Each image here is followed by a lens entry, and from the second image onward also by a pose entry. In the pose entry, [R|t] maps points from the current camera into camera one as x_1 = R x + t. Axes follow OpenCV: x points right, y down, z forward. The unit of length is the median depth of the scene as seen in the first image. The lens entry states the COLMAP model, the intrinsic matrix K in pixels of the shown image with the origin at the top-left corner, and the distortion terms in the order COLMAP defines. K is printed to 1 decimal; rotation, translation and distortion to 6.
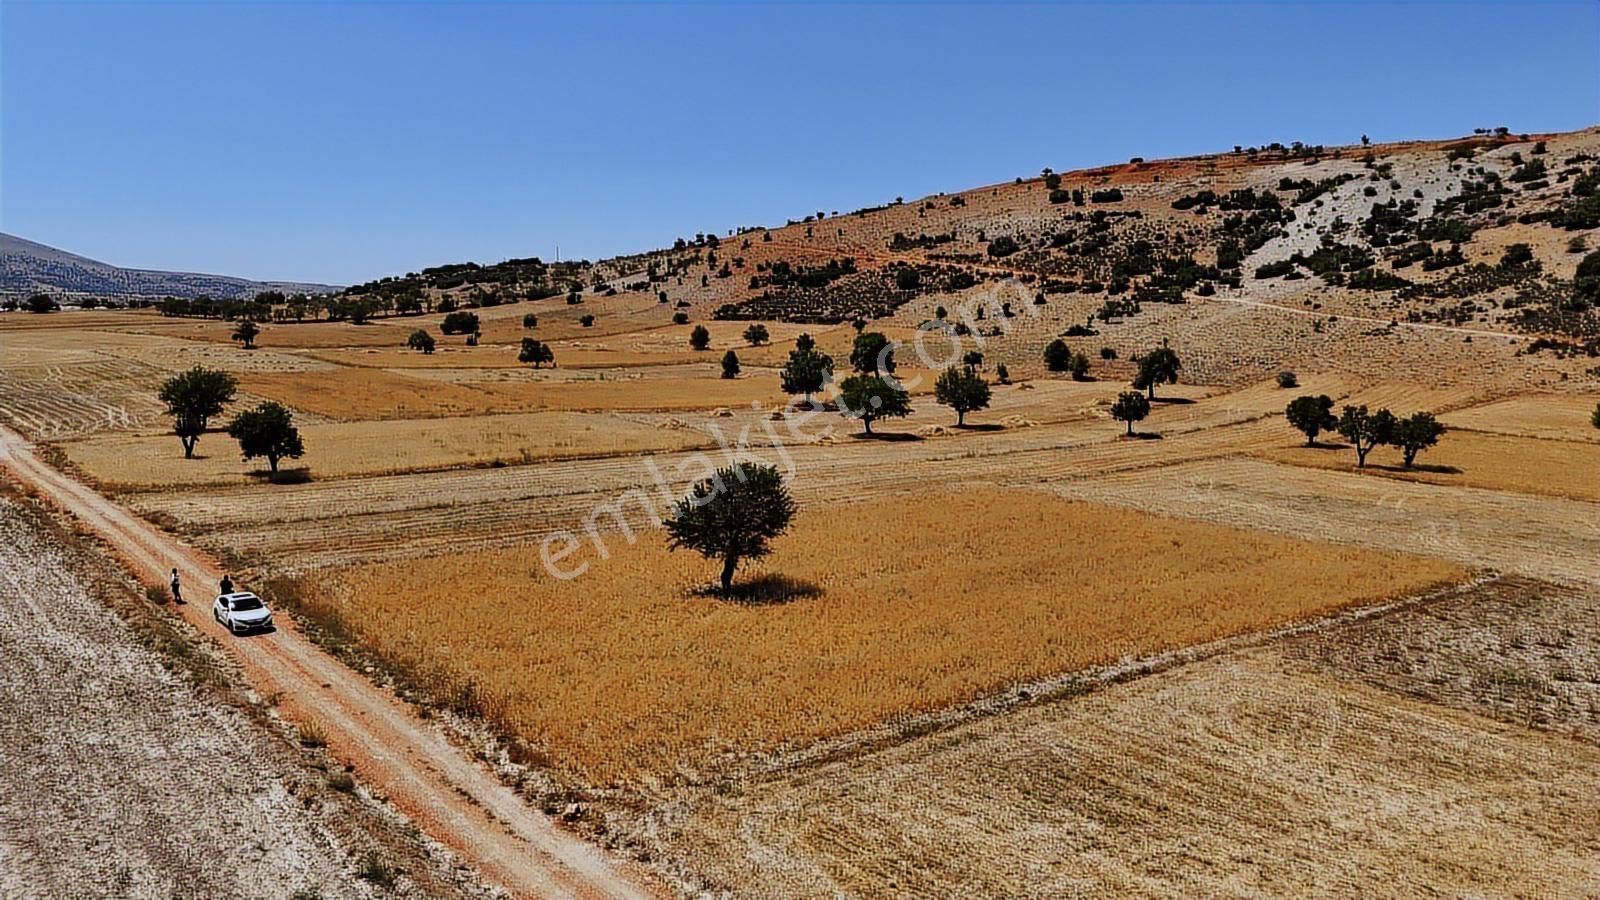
lens RADIAL K [[1179.6, 0, 800.0], [0, 1179.6, 450.0], [0, 0, 1]] dist [0.062951, -0.064278]
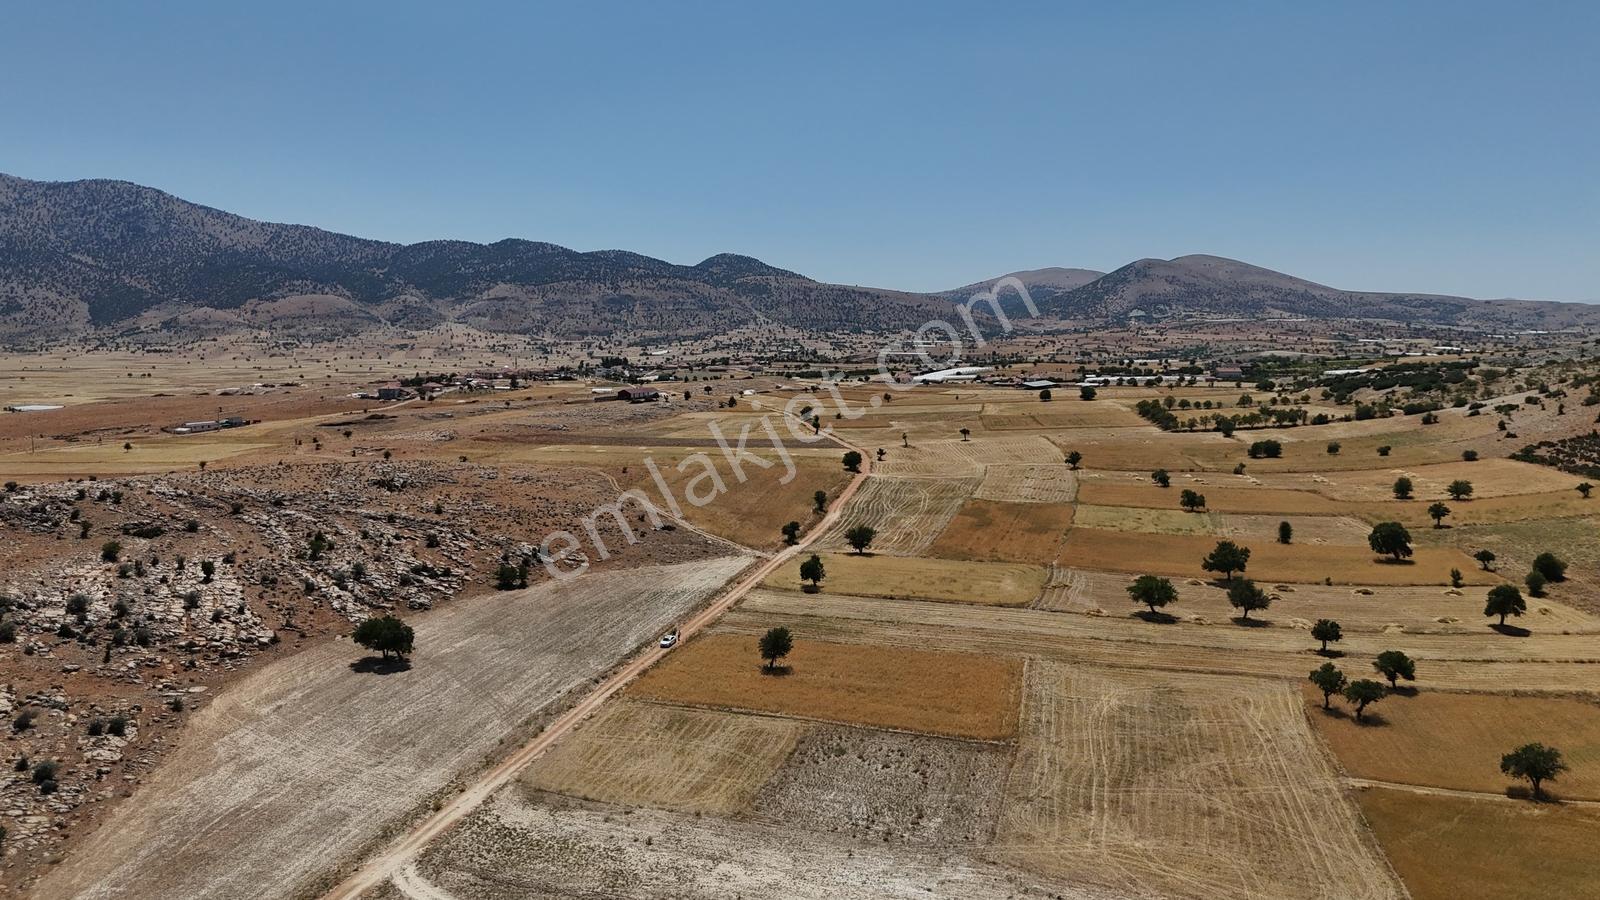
lens RADIAL K [[1177.4, 0, 800.0], [0, 1177.4, 450.0], [0, 0, 1]] dist [0.074654, -0.082393]
pose [[0.575915, 0.083809, -0.813202, 1.350402], [-0.091684, 0.995077, 0.037622, -0.315565], [0.812352, 0.052891, 0.580764, -0.422636]]
